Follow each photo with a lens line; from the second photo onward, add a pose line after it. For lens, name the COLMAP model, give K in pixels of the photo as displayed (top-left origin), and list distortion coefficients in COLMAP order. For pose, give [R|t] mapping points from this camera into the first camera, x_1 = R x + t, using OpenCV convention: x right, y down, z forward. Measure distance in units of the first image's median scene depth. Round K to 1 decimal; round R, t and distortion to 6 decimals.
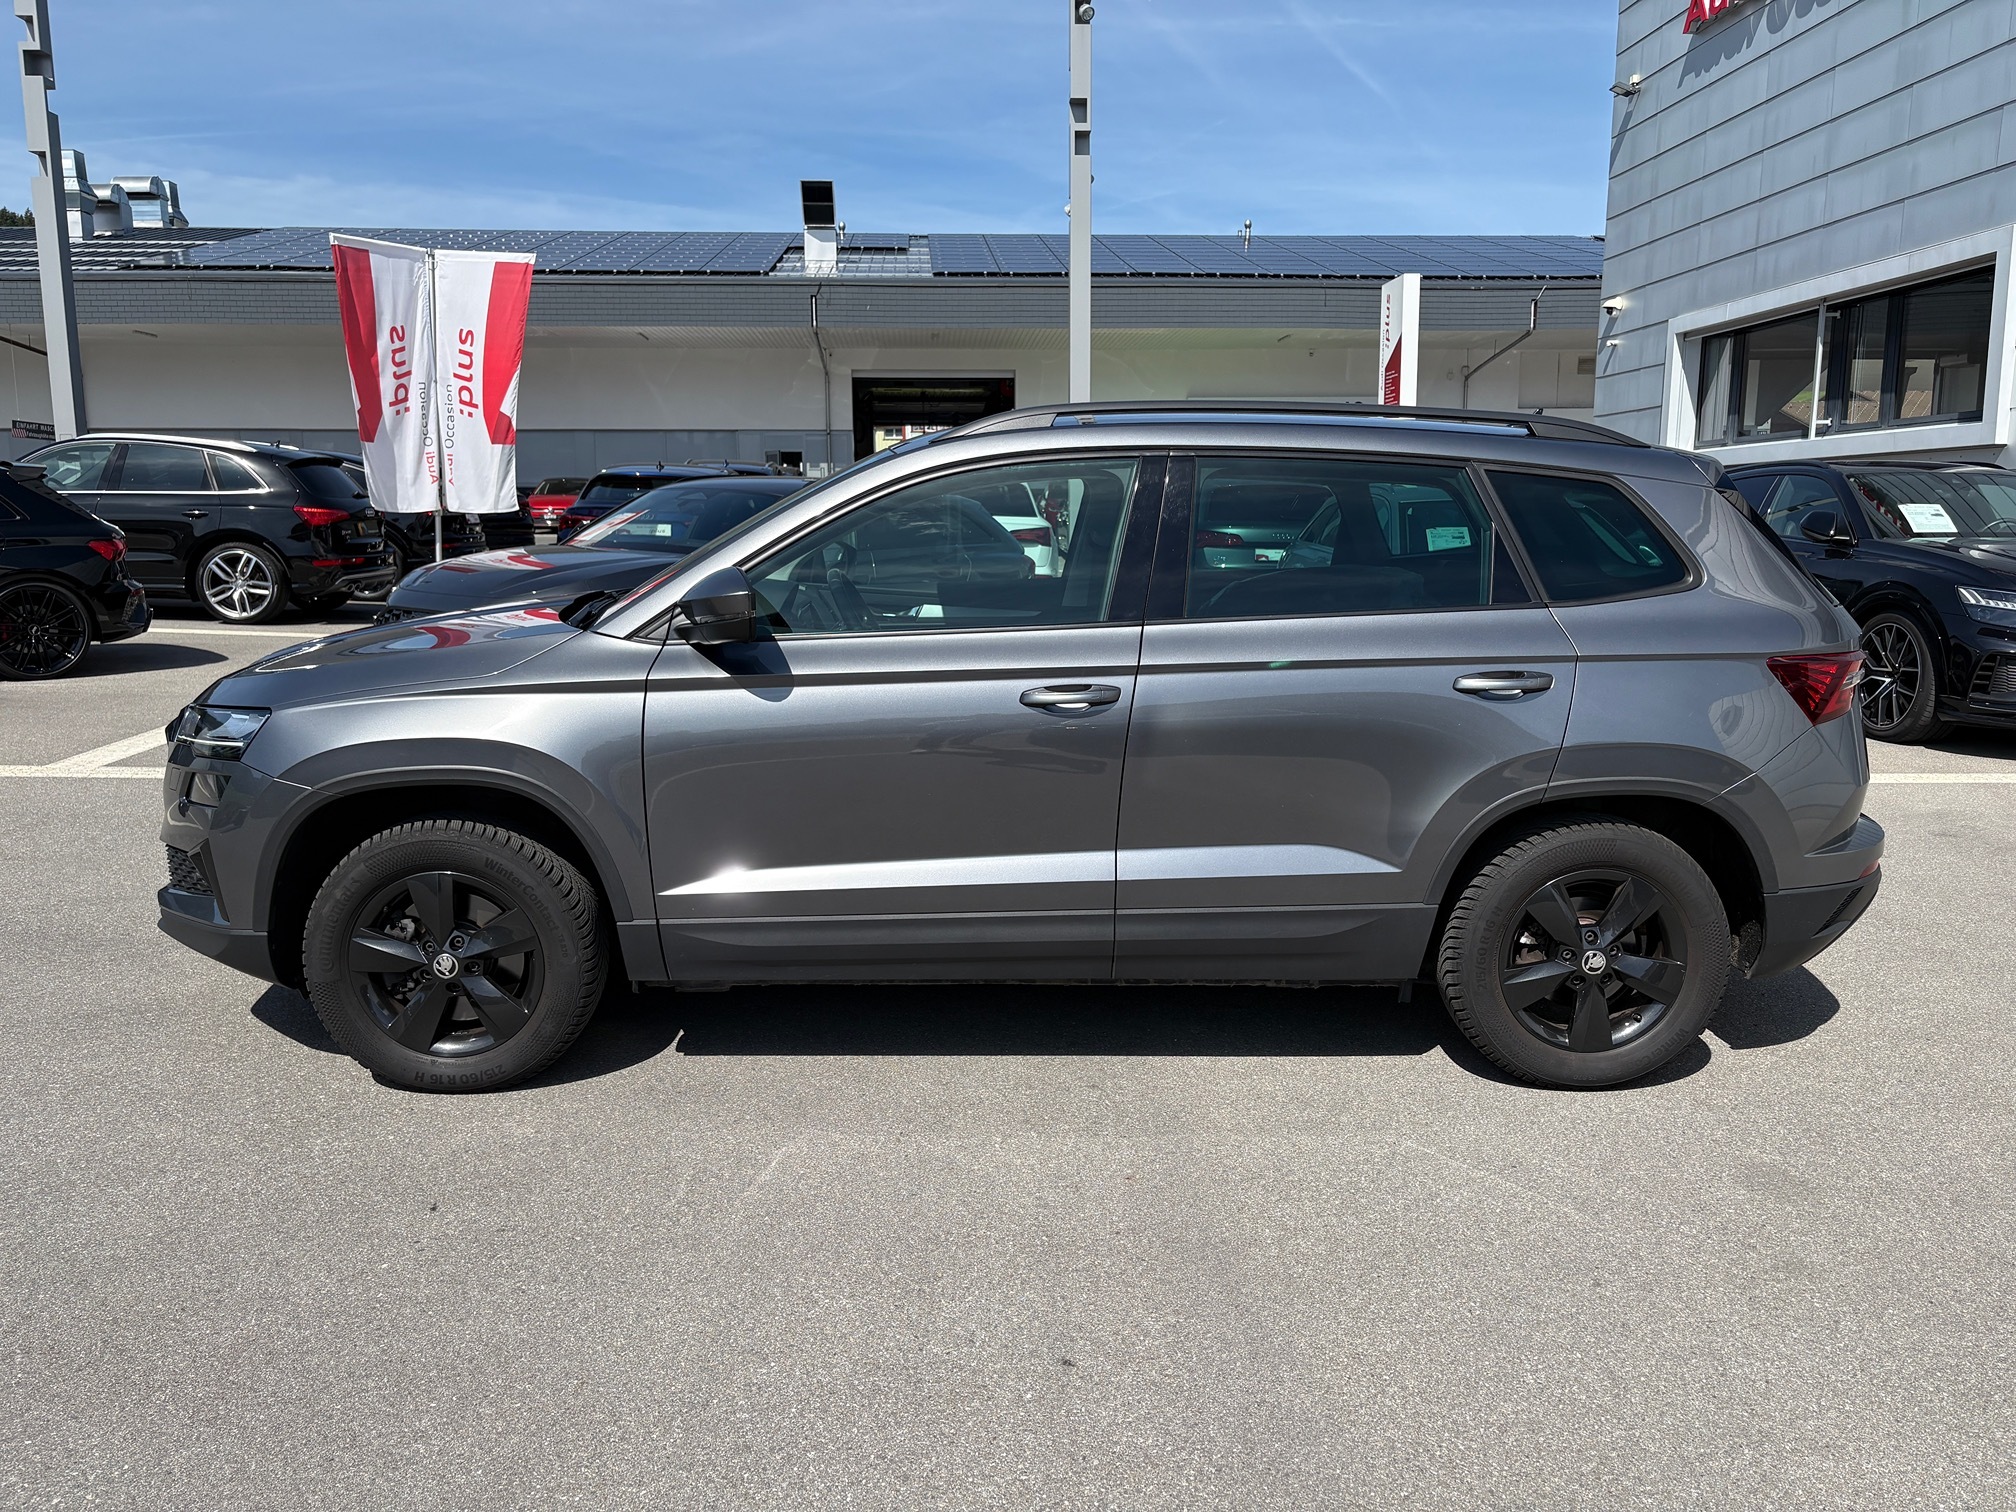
lens RADIAL K [[1541.2, 0, 994.9], [0, 1541.2, 704.1], [0, 0, 1]] dist [0.095637, -0.110579]
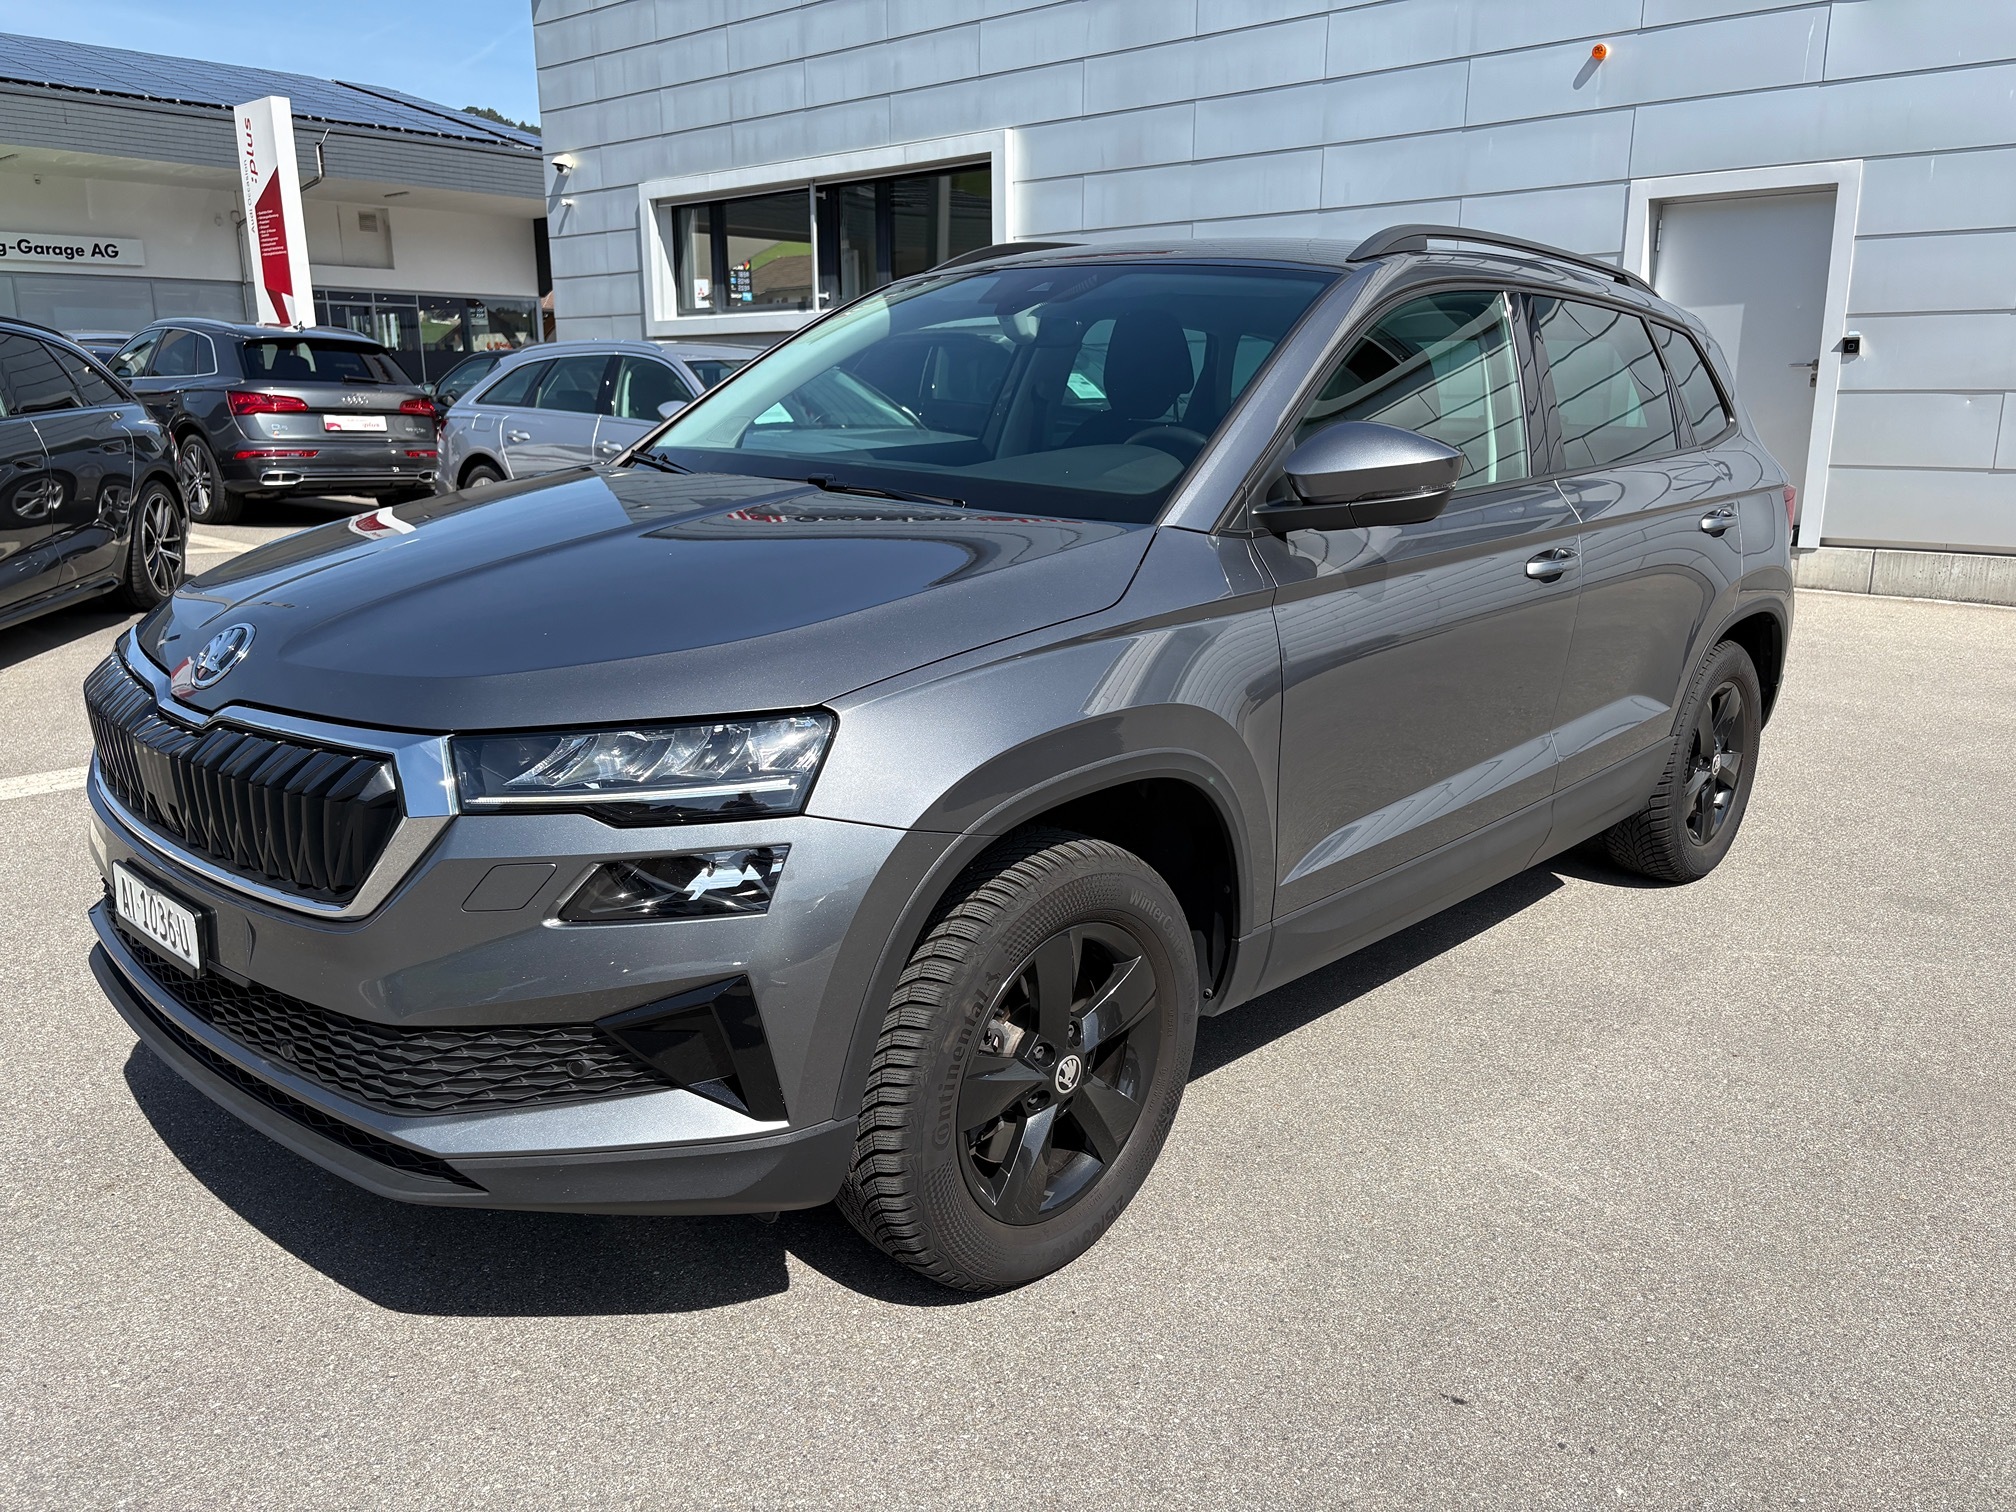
lens RADIAL K [[1541.2, 0, 994.9], [0, 1541.2, 704.1], [0, 0, 1]] dist [0.095637, -0.110579]
pose [[0.702463, -0.143578, 0.697087, -0.176138], [0.086122, 0.989391, 0.116997, -0.012428], [-0.706490, -0.022152, 0.707376, 0.130273]]
